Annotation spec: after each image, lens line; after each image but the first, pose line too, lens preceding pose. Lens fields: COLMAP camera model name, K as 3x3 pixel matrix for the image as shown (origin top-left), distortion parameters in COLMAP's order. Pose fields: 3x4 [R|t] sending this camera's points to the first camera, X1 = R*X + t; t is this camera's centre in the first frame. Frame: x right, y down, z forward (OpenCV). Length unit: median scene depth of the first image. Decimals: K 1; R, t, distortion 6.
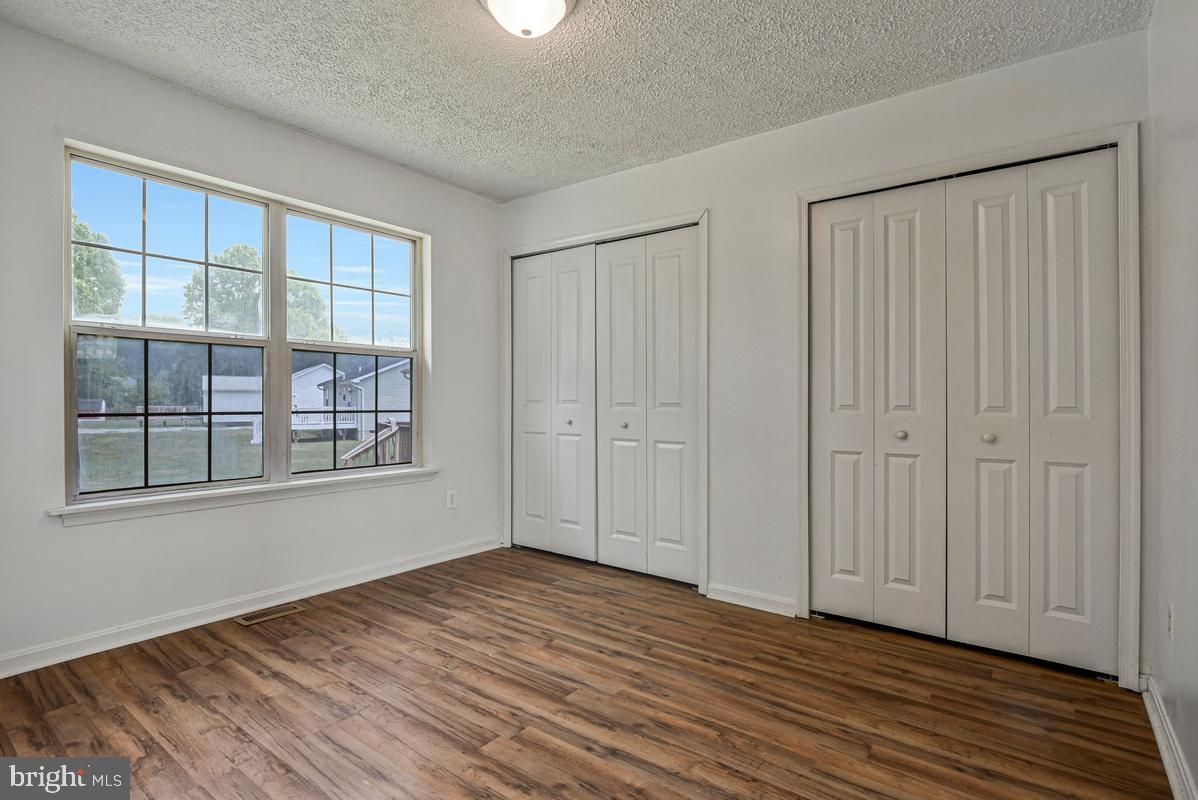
lens RADIAL K [[611.3, 0, 581.6], [0, 611.3, 397.2], [0, 0, 1]] dist [0.018455, -0.000089]
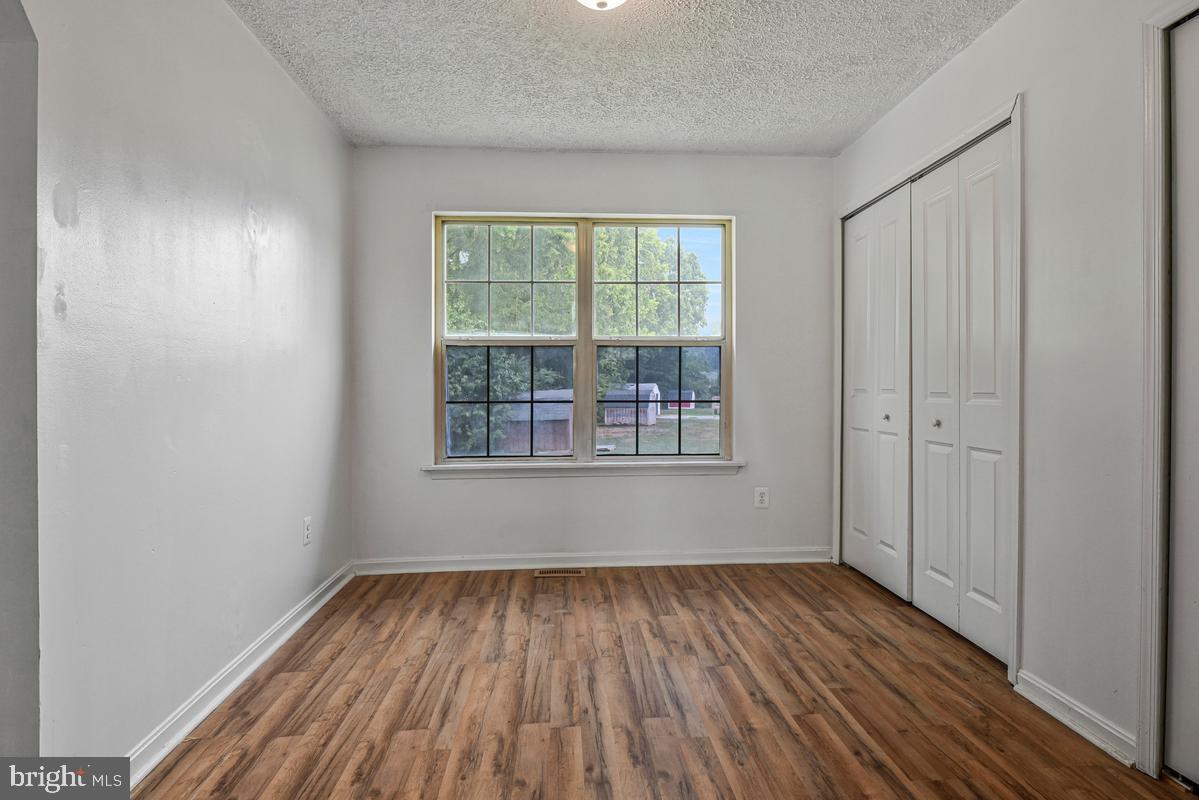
lens RADIAL K [[651.0, 0, 602.9], [0, 651.0, 387.4], [0, 0, 1]] dist [0.058214, -0.026413]
pose [[0.677162, -0.008794, -0.735781, 0.477875], [0.009289, 0.999951, -0.003402, 0.003116], [0.735775, -0.004531, 0.677211, 0.218210]]
